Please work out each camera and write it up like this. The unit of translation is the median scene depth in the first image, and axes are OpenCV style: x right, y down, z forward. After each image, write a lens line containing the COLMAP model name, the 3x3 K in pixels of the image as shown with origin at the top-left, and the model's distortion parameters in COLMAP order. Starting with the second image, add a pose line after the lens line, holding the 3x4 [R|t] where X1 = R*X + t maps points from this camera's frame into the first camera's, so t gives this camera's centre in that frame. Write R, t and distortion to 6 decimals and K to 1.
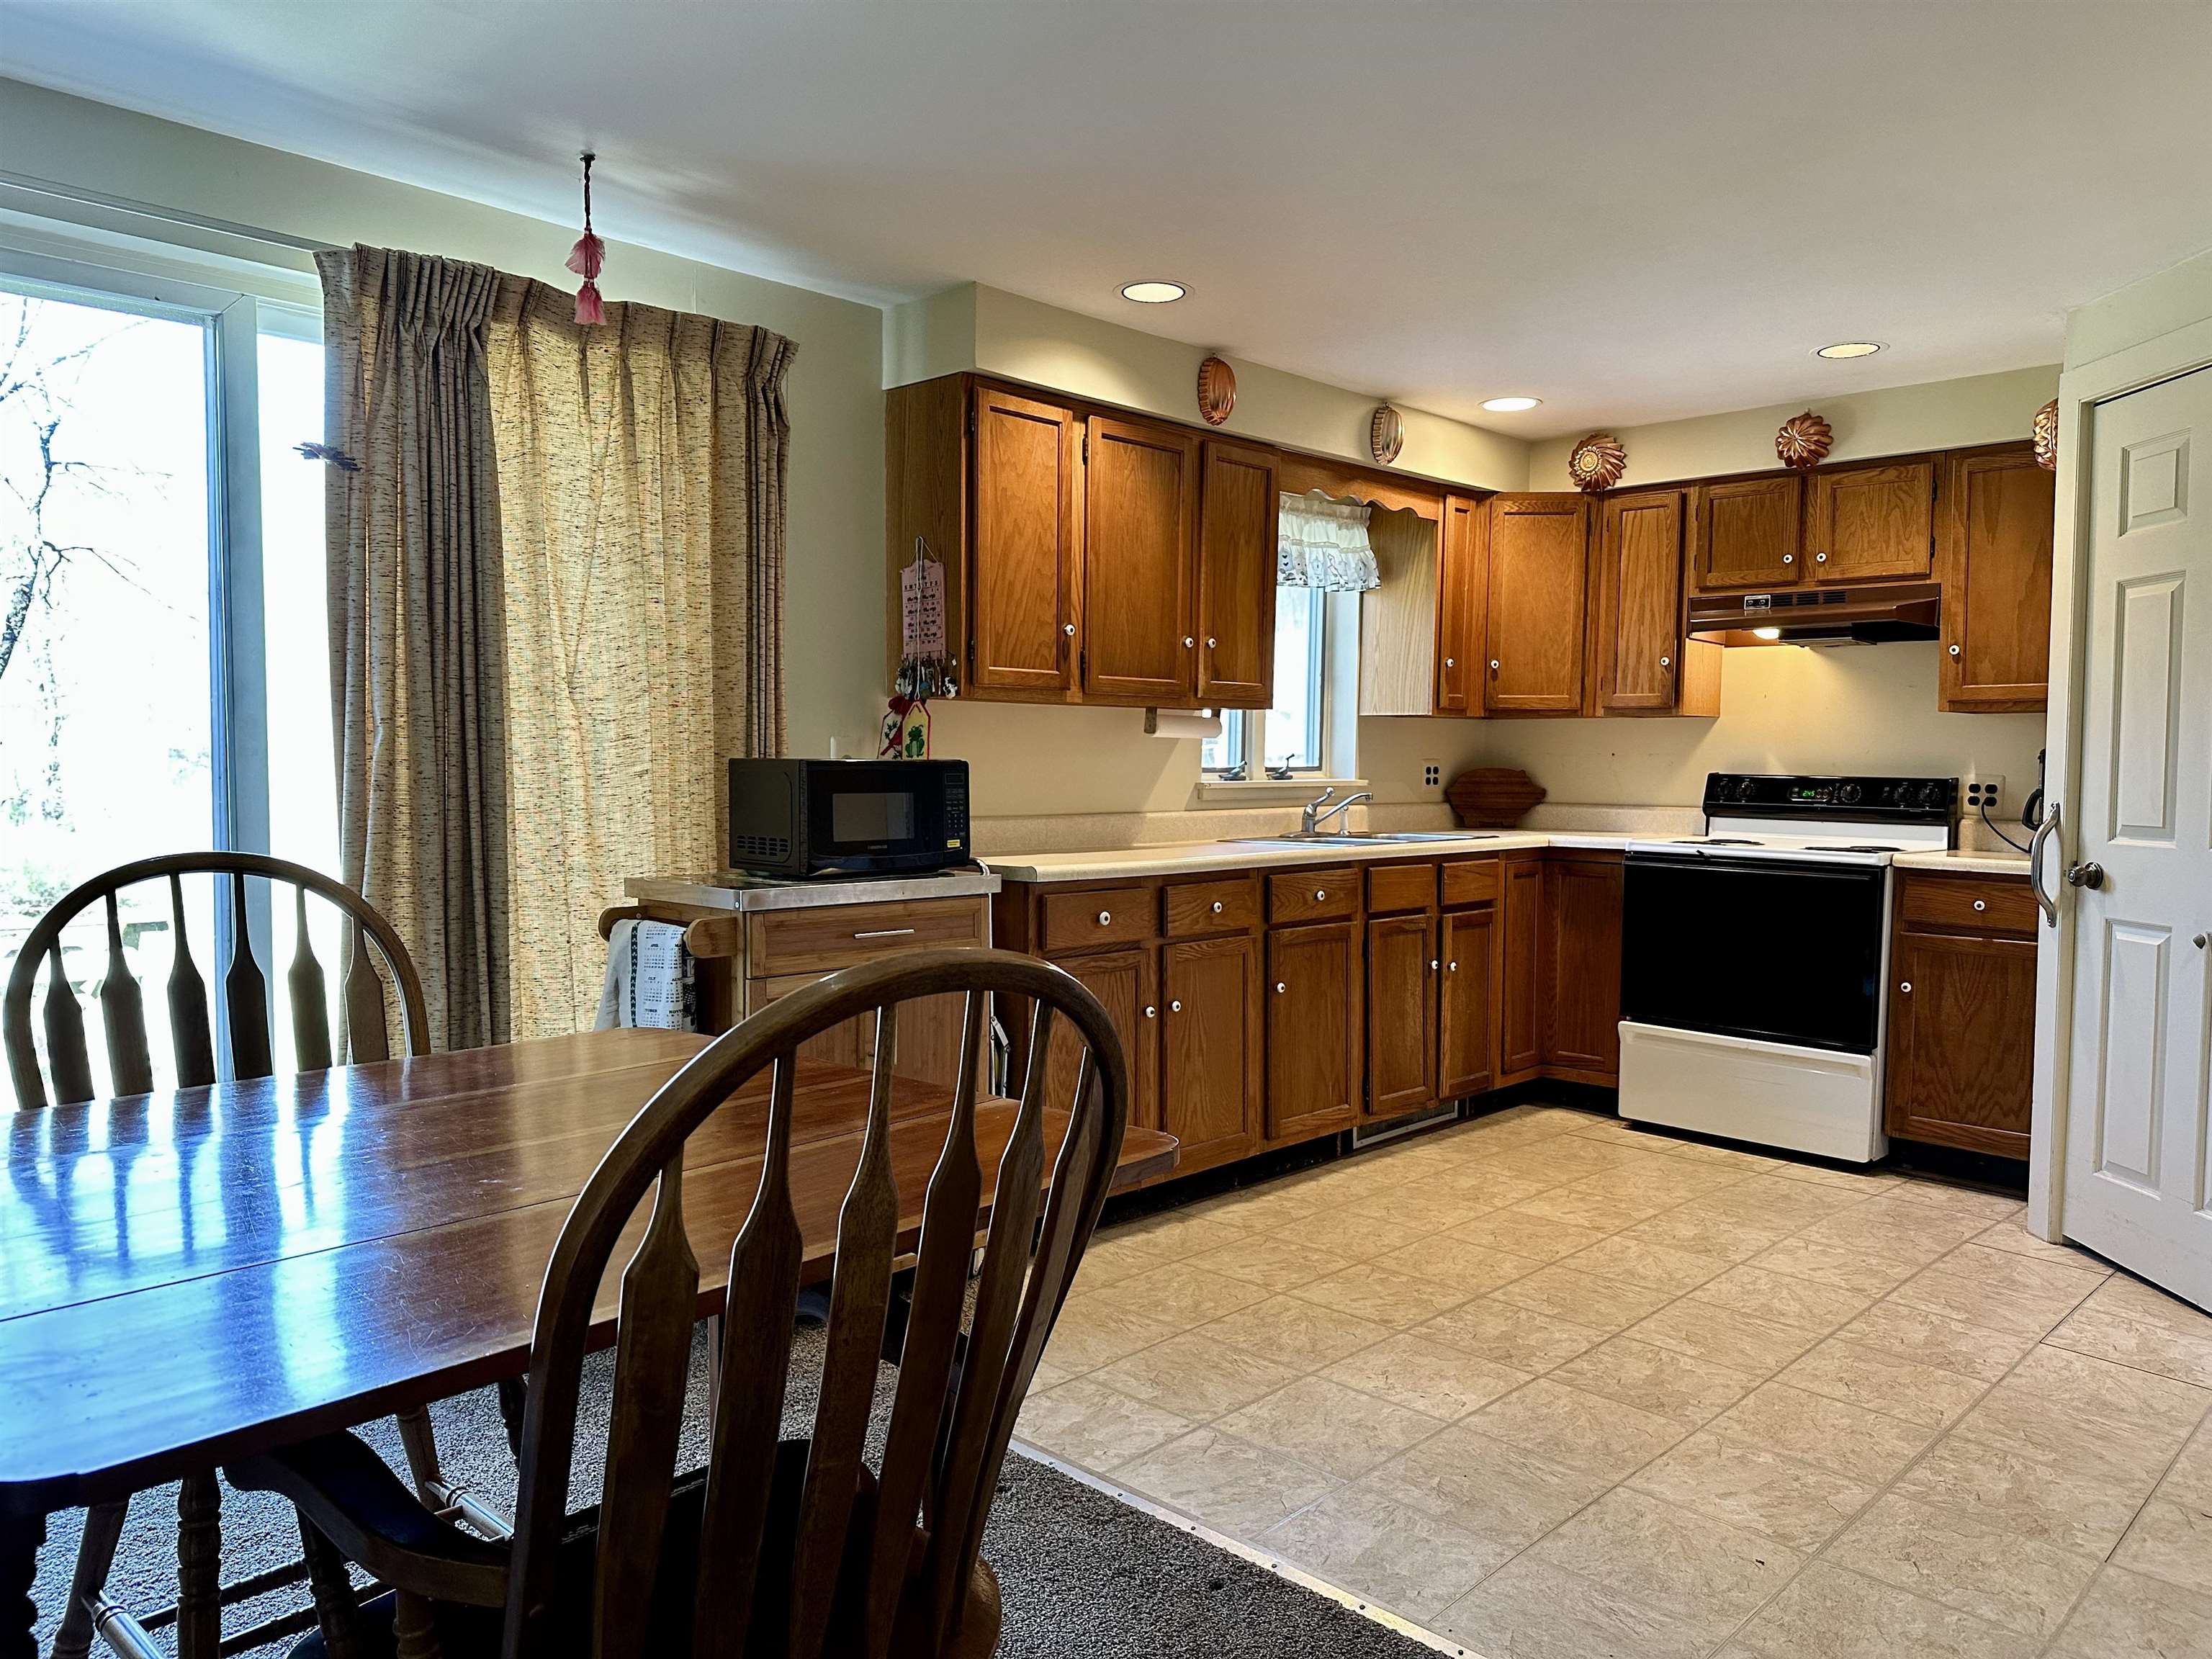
lens RADIAL K [[1543.9, 0, 1106.0], [0, 1543.9, 829.5], [0, 0, 1]] dist [0.068418, -0.129121]
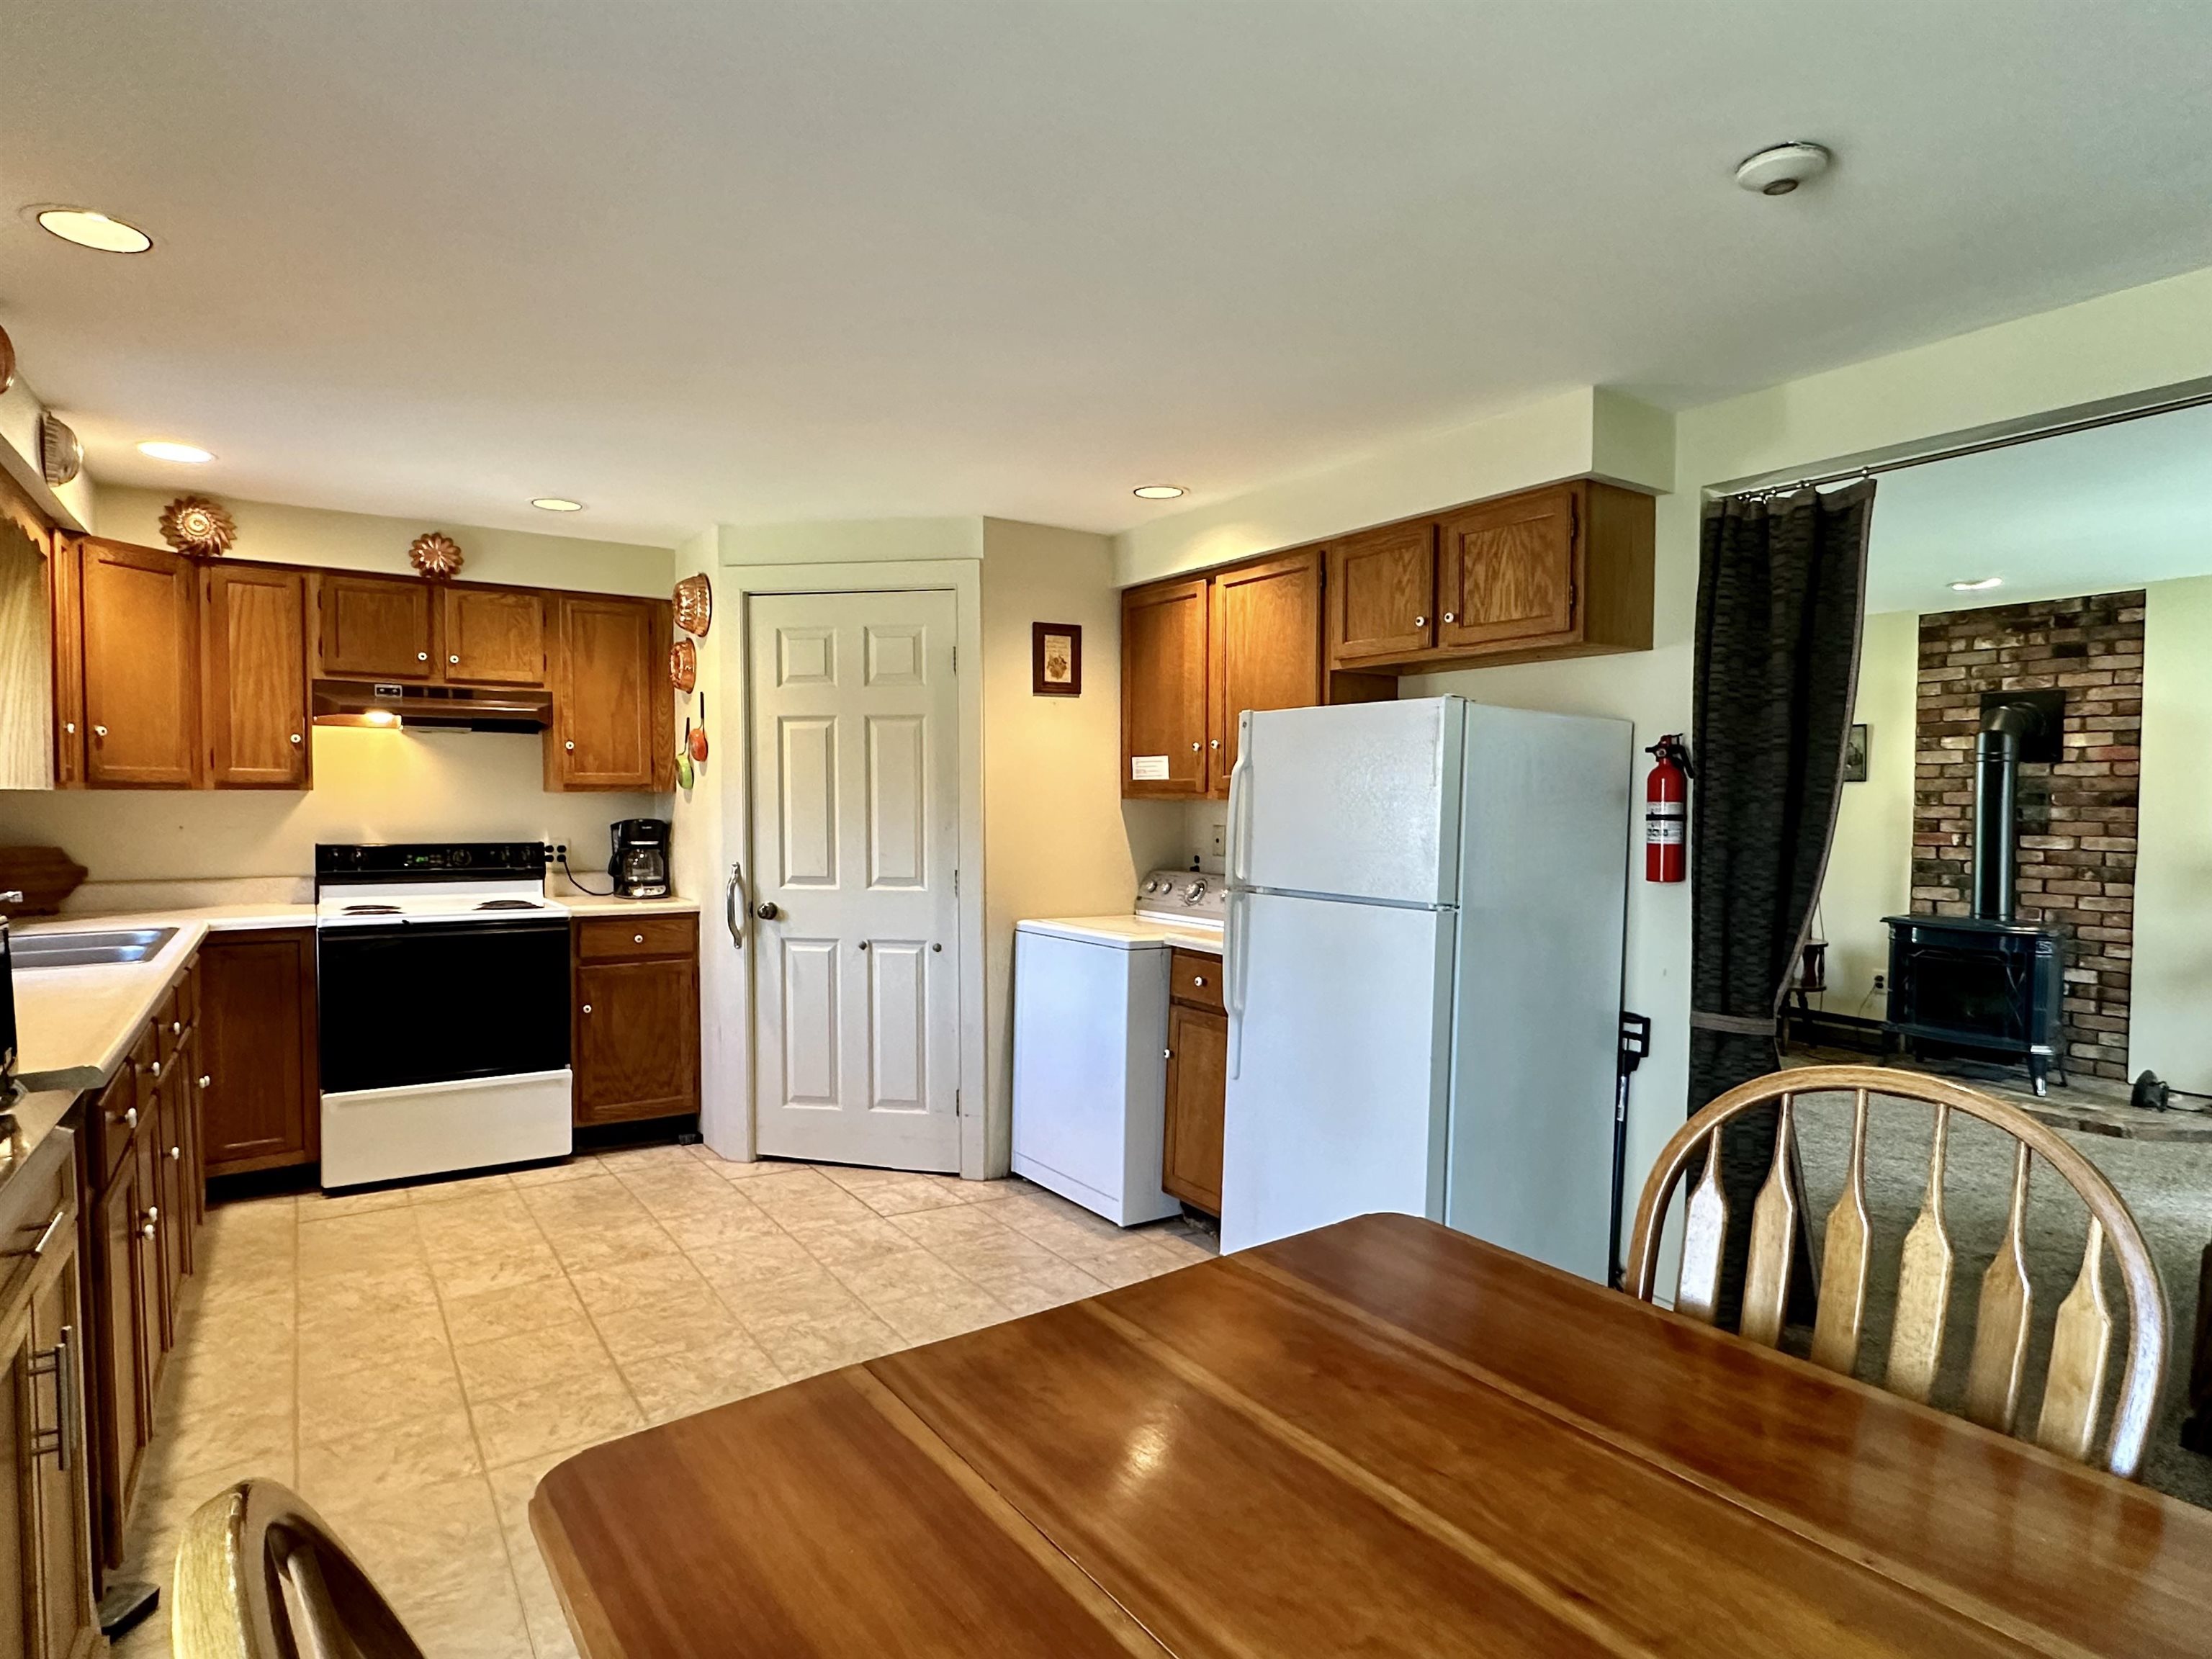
lens RADIAL K [[1187.6, 0, 1097.9], [0, 1187.6, 844.3], [0, 0, 1]] dist [-0.004314, -0.000918]
pose [[0.200747, -0.048452, 0.978444, -0.341276], [0.040295, 0.998339, 0.041170, -0.055815], [-0.978814, 0.031162, 0.202366, 0.369115]]
